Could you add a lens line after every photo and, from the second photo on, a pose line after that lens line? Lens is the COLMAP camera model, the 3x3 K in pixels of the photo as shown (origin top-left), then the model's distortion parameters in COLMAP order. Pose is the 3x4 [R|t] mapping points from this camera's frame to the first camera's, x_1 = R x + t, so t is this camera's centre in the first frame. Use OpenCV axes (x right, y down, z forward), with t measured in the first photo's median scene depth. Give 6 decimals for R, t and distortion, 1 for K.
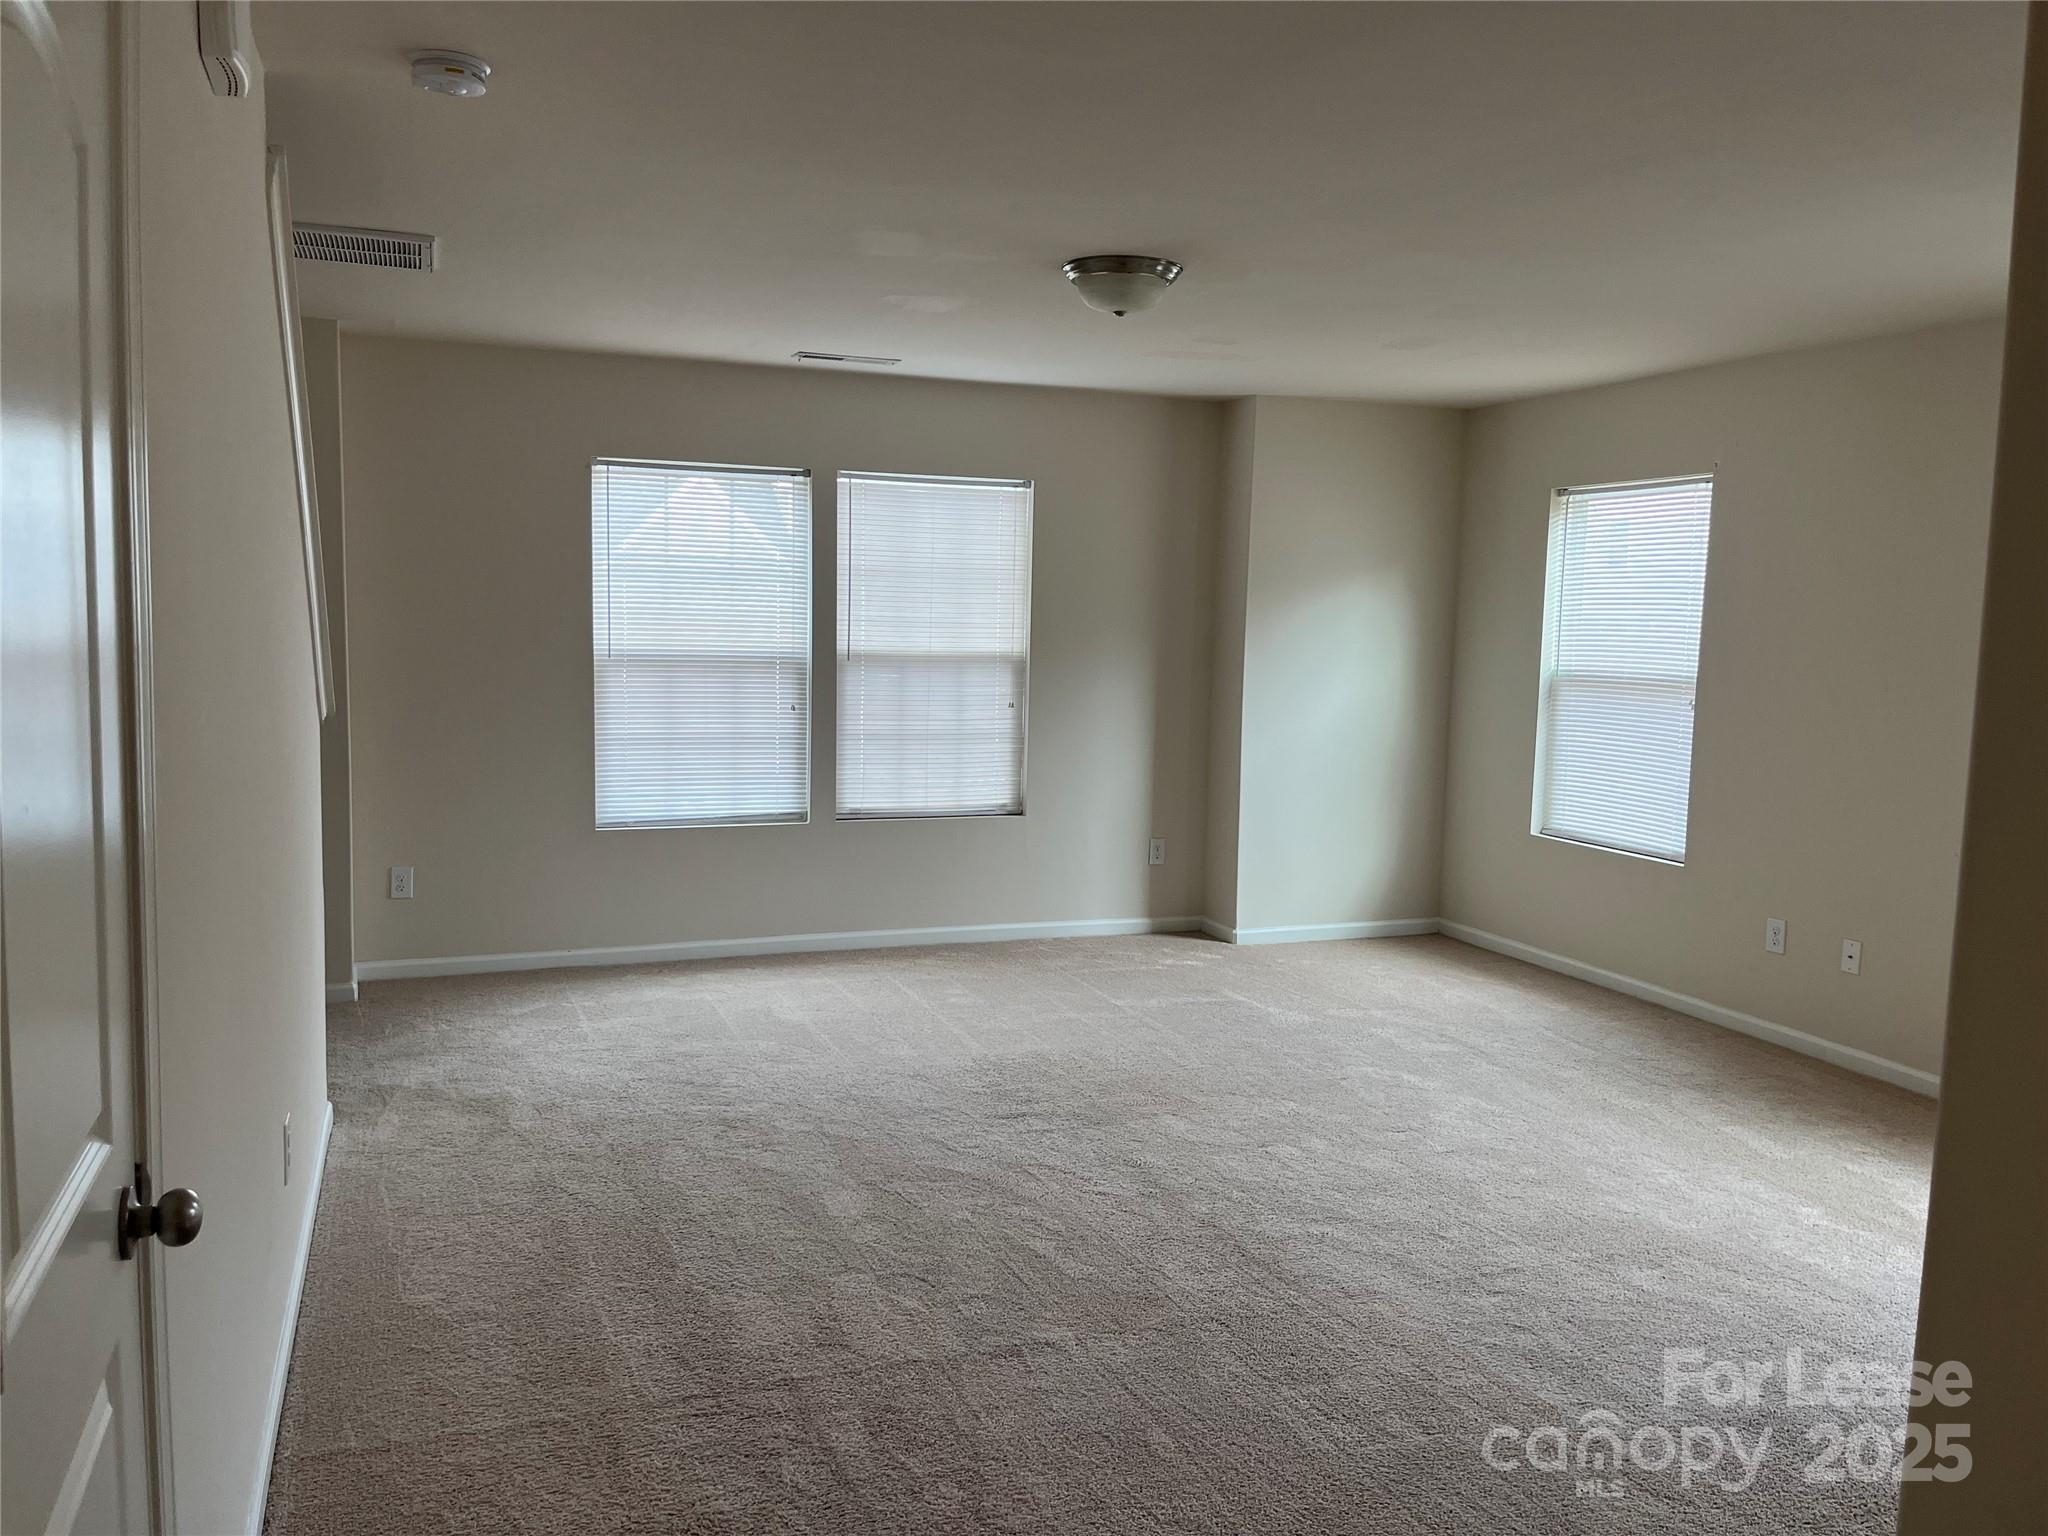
lens RADIAL K [[1547.6, 0, 1009.4], [0, 1547.6, 768.4], [0, 0, 1]] dist [0.043287, -0.011668]
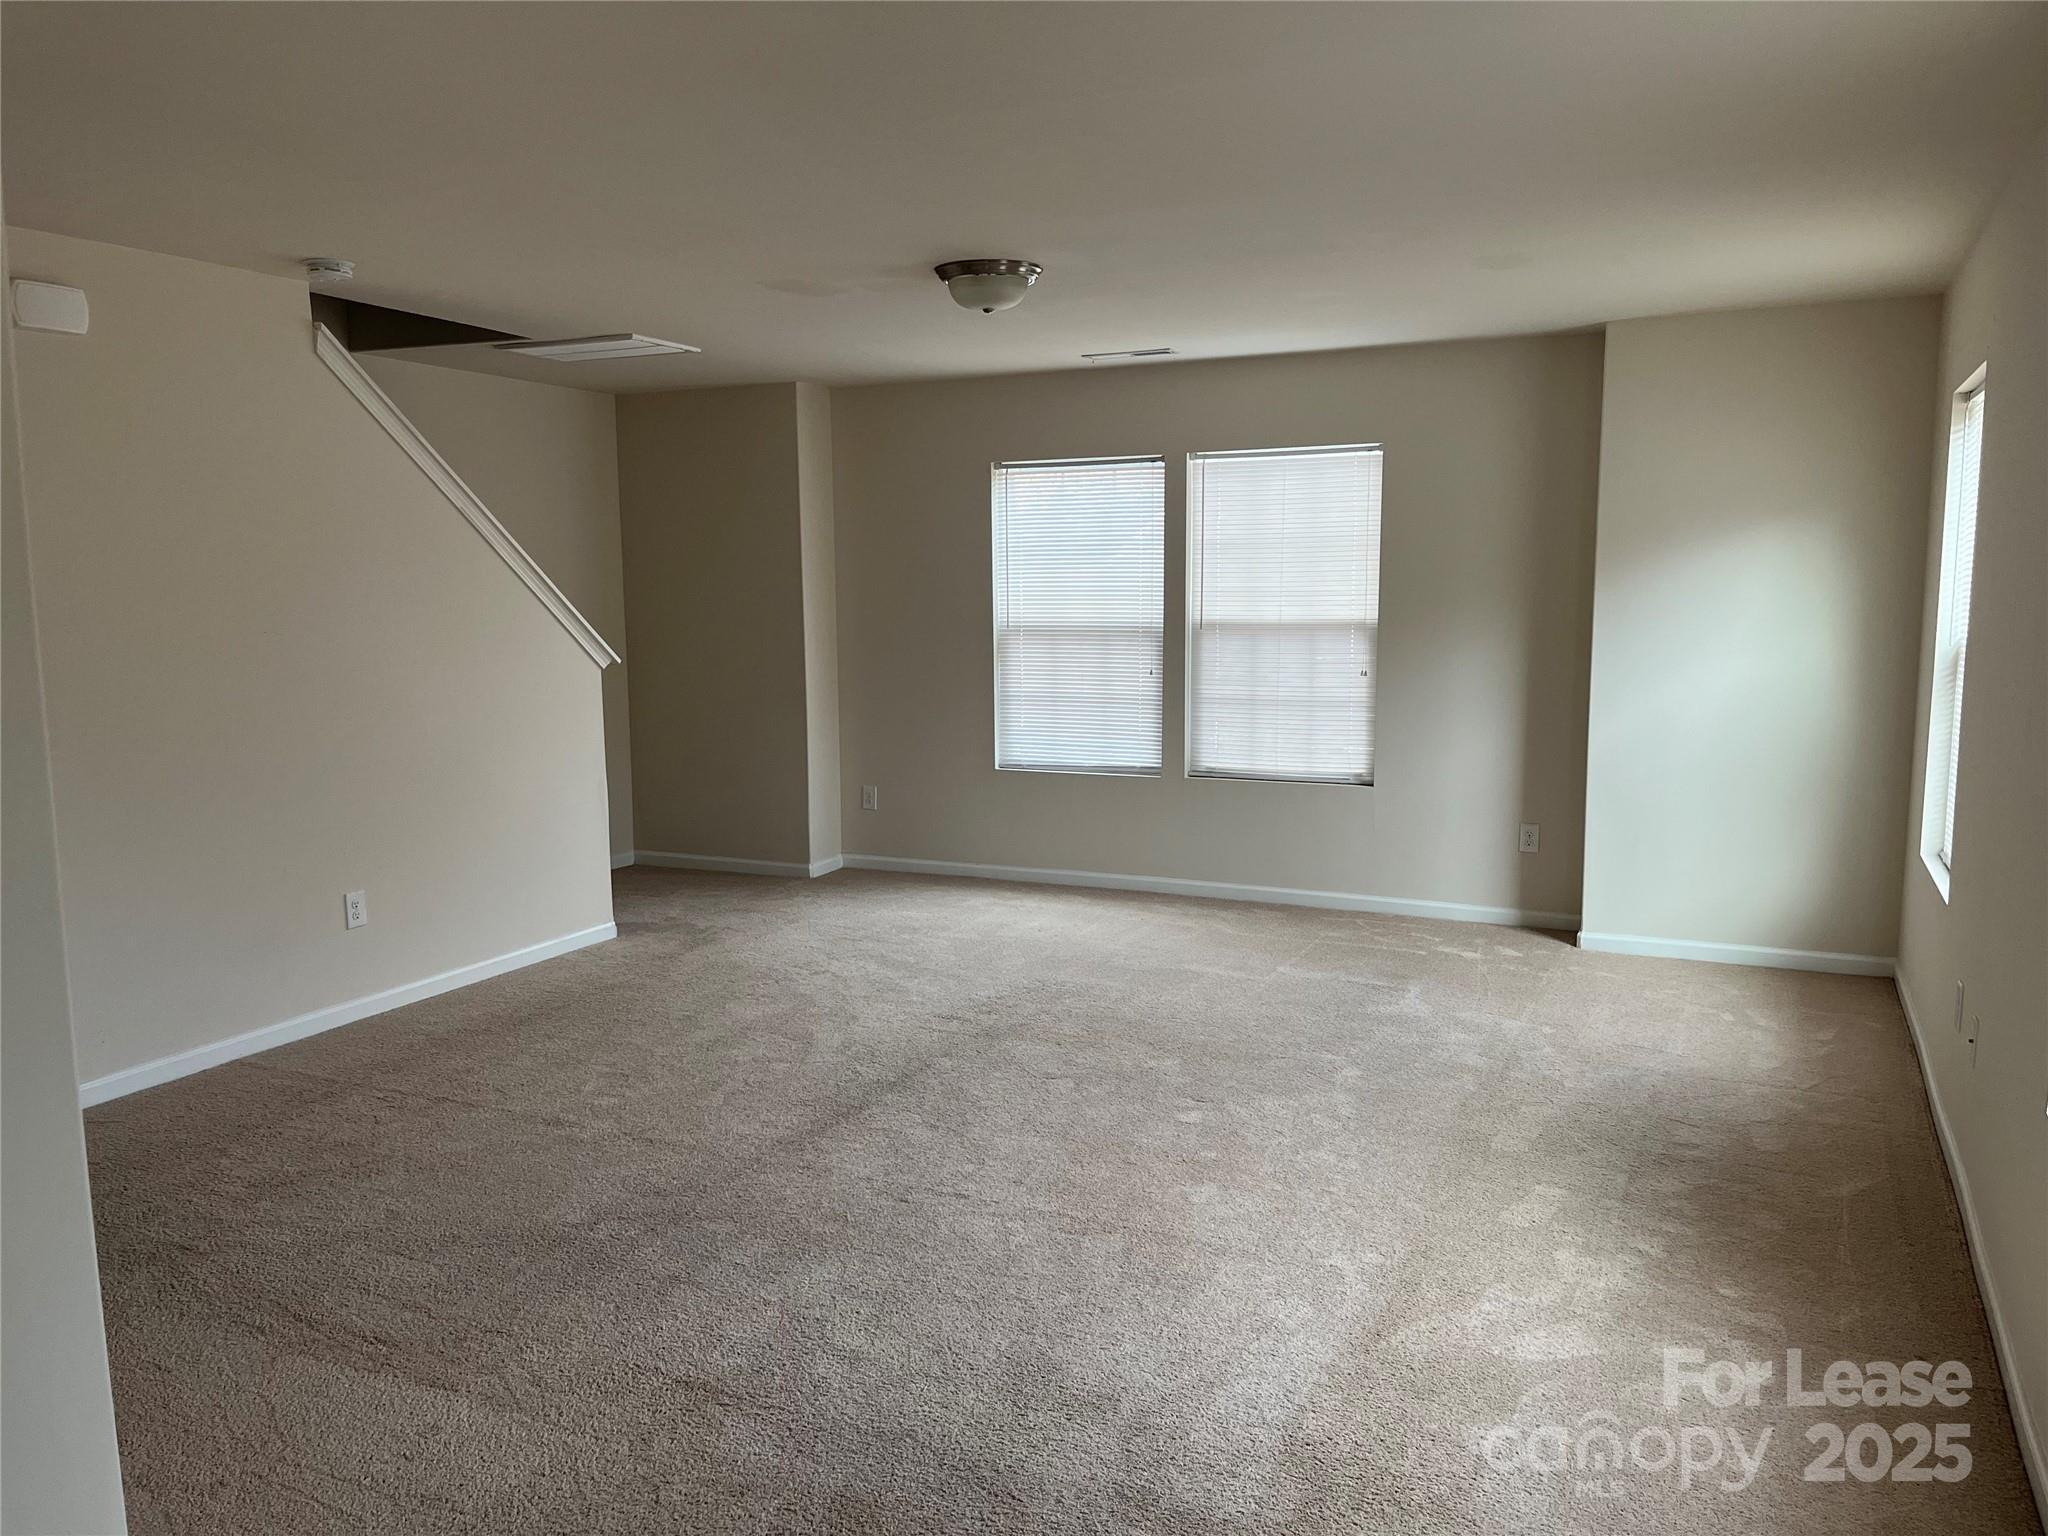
lens RADIAL K [[1547.6, 0, 1004.2], [0, 1547.6, 769.0], [0, 0, 1]] dist [0.043287, -0.011668]
pose [[0.678702, 0.057243, -0.732179, 0.599497], [-0.050429, 0.998237, 0.031298, 0.000707], [0.732680, 0.015681, 0.680392, 0.168465]]
